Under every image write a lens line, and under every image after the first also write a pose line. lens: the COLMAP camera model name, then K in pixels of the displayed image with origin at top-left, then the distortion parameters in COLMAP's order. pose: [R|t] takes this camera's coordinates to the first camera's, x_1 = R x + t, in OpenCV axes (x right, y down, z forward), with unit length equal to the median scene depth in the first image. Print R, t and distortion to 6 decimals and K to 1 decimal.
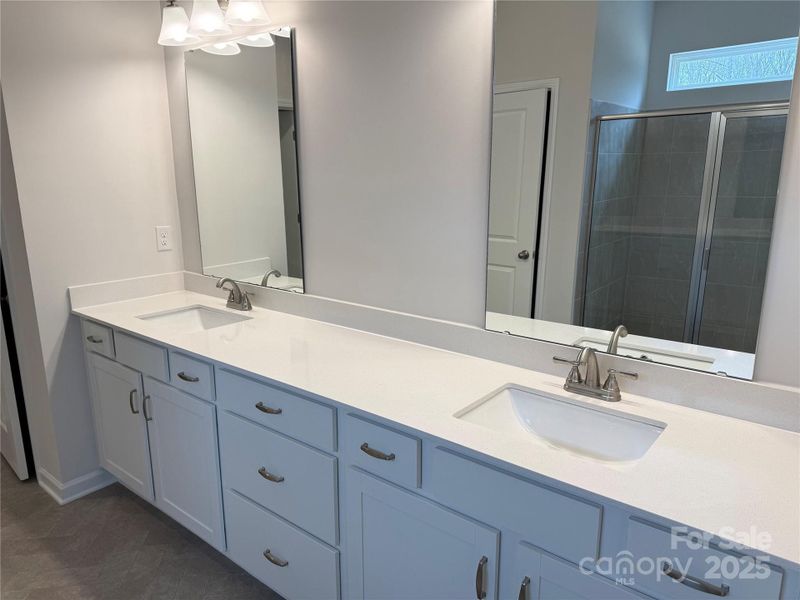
lens RADIAL K [[549.9, 0, 402.5], [0, 549.9, 298.0], [0, 0, 1]] dist [-0.023207, 0.004258]
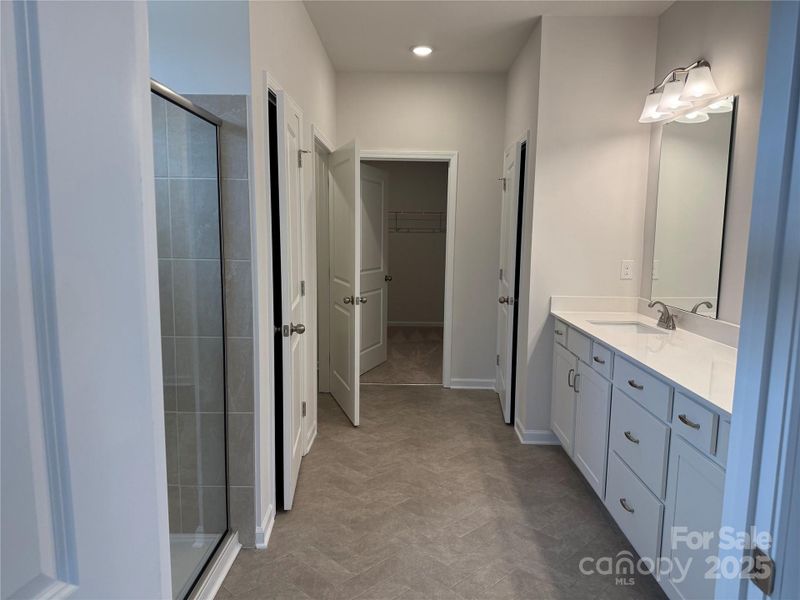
lens RADIAL K [[549.9, 0, 401.0], [0, 549.9, 301.9], [0, 0, 1]] dist [-0.023207, 0.004258]
pose [[0.599469, 0.105090, -0.793469, 0.306414], [-0.179835, 0.983681, -0.005584, 0.075455], [0.779934, 0.146042, 0.608585, -0.200723]]
